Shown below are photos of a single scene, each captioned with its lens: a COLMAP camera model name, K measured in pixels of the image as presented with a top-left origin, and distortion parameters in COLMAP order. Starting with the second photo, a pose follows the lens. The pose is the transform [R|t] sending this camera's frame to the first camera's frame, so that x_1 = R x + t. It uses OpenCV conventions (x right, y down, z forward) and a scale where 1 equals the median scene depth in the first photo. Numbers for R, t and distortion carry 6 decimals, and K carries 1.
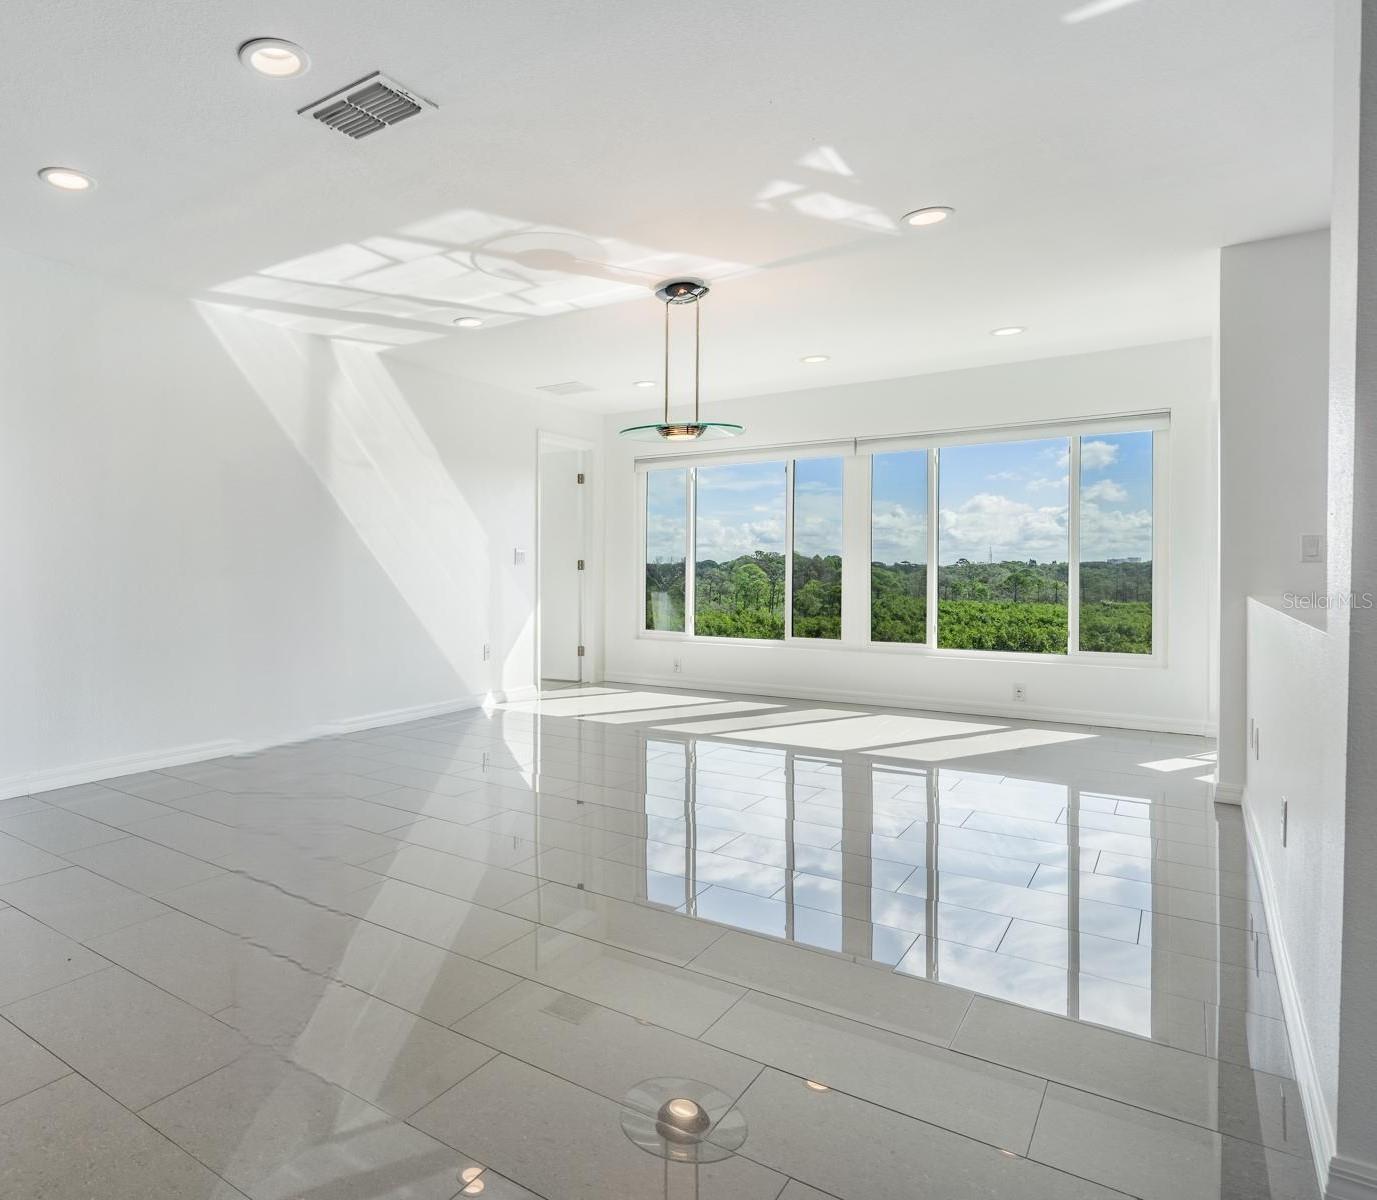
lens RADIAL K [[883.2, 0, 473.7], [0, 883.2, 600.2], [0, 0, 1]] dist [-0.004700, -0.003132]
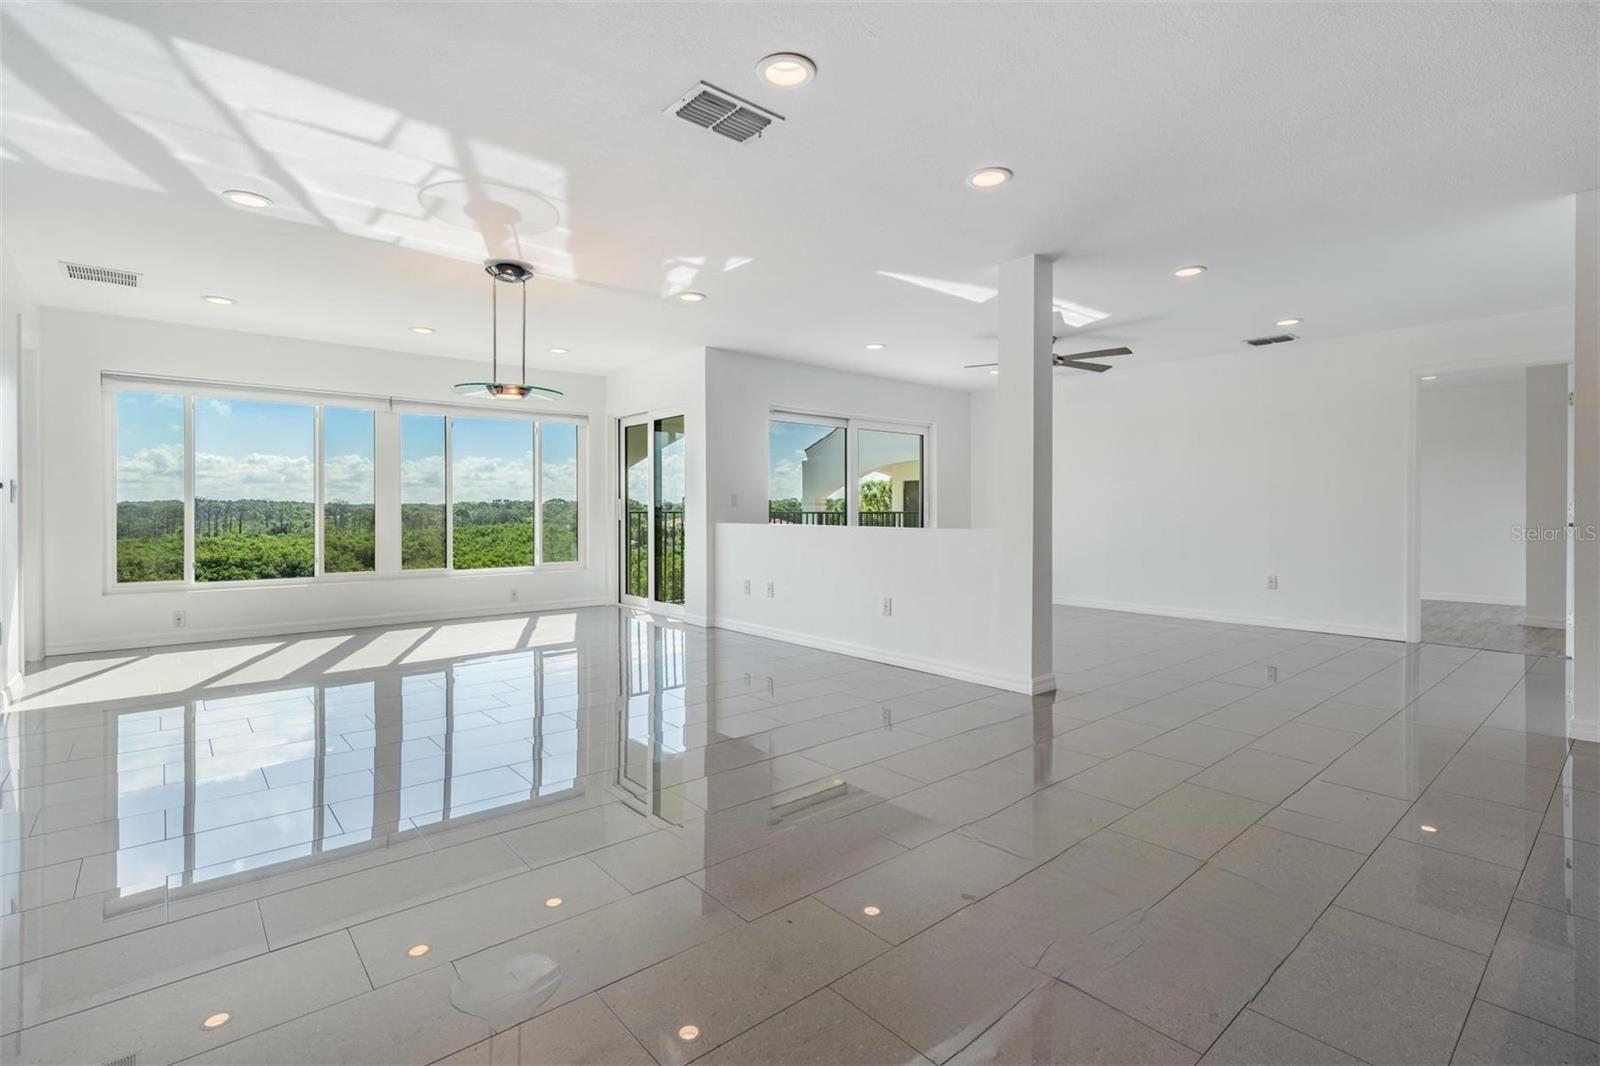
lens RADIAL K [[735.2, 0, 796.0], [0, 735.2, 511.4], [0, 0, 1]] dist [-0.000219, -0.000036]
pose [[0.182884, 0.000185, 0.983135, -0.478666], [0.034324, 0.999389, -0.006573, -0.007668], [-0.982535, 0.034947, 0.182766, 0.330498]]
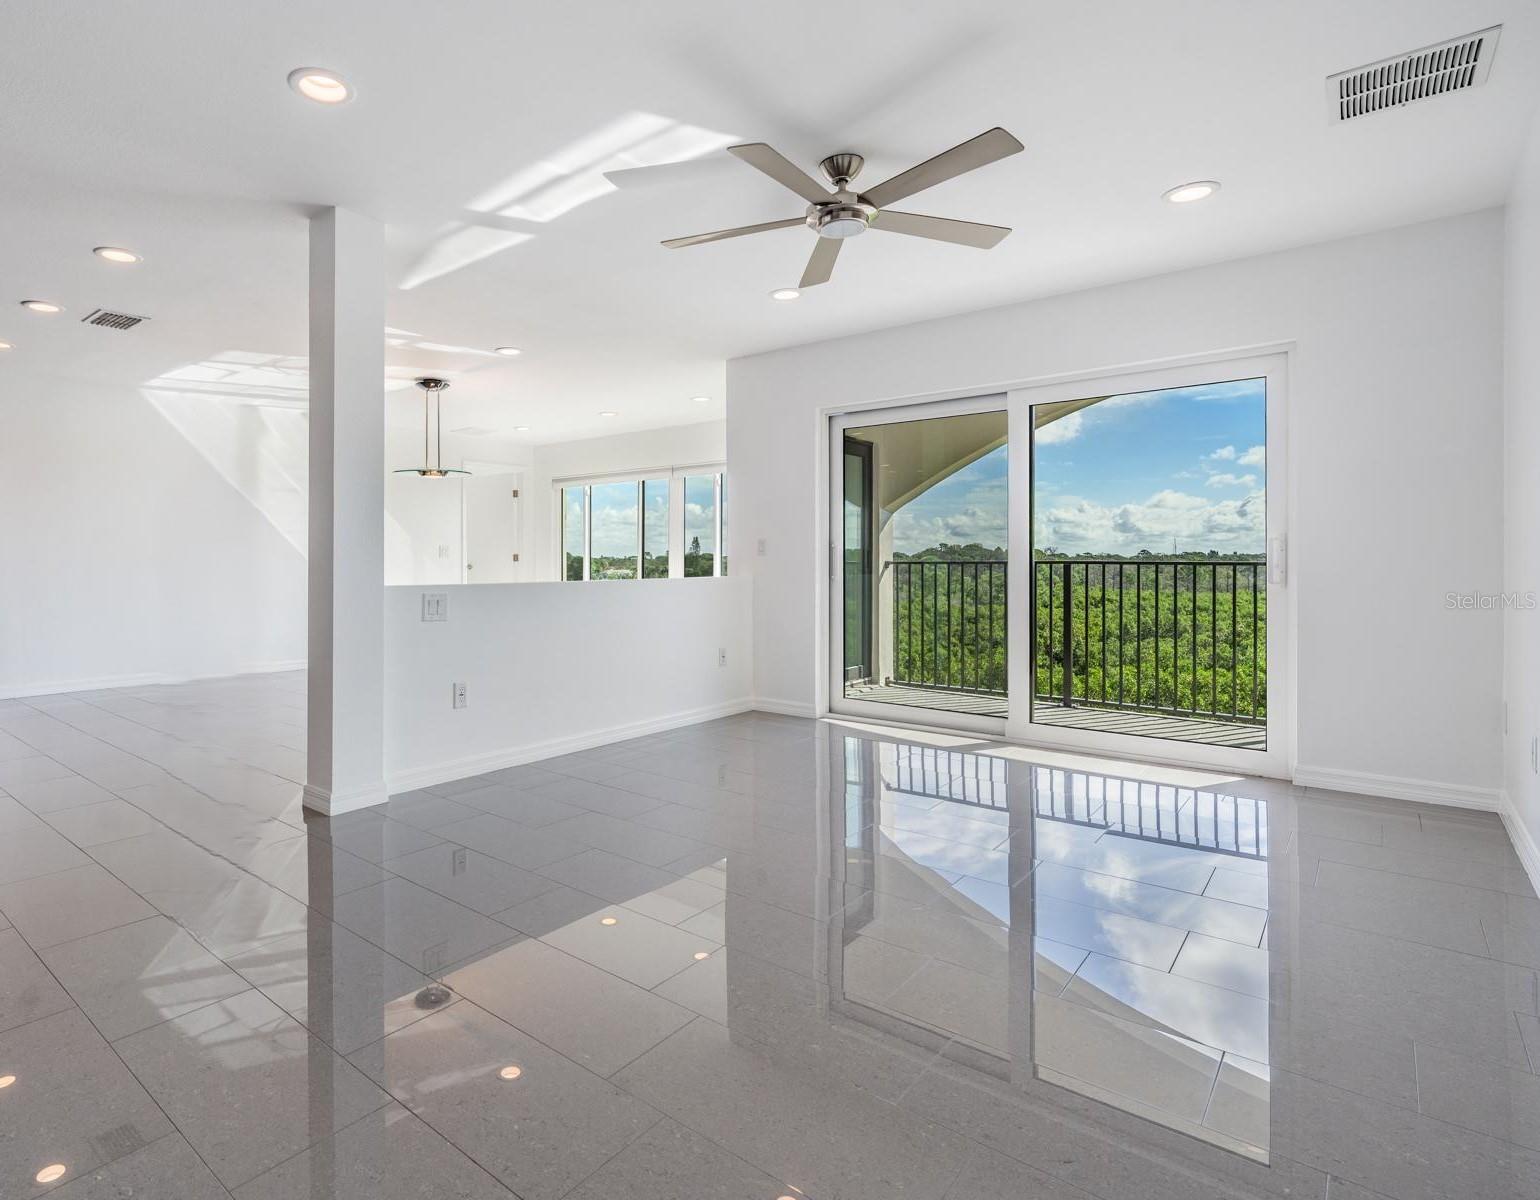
lens RADIAL K [[842.1, 0, 674.0], [0, 842.1, 600.8], [0, 0, 1]] dist [-0.004519, -0.000668]
pose [[0.999773, -0.004220, -0.020870, 0.504947], [0.004430, 0.999940, 0.010017, 0.016795], [0.020826, -0.010107, 0.999732, -0.358500]]
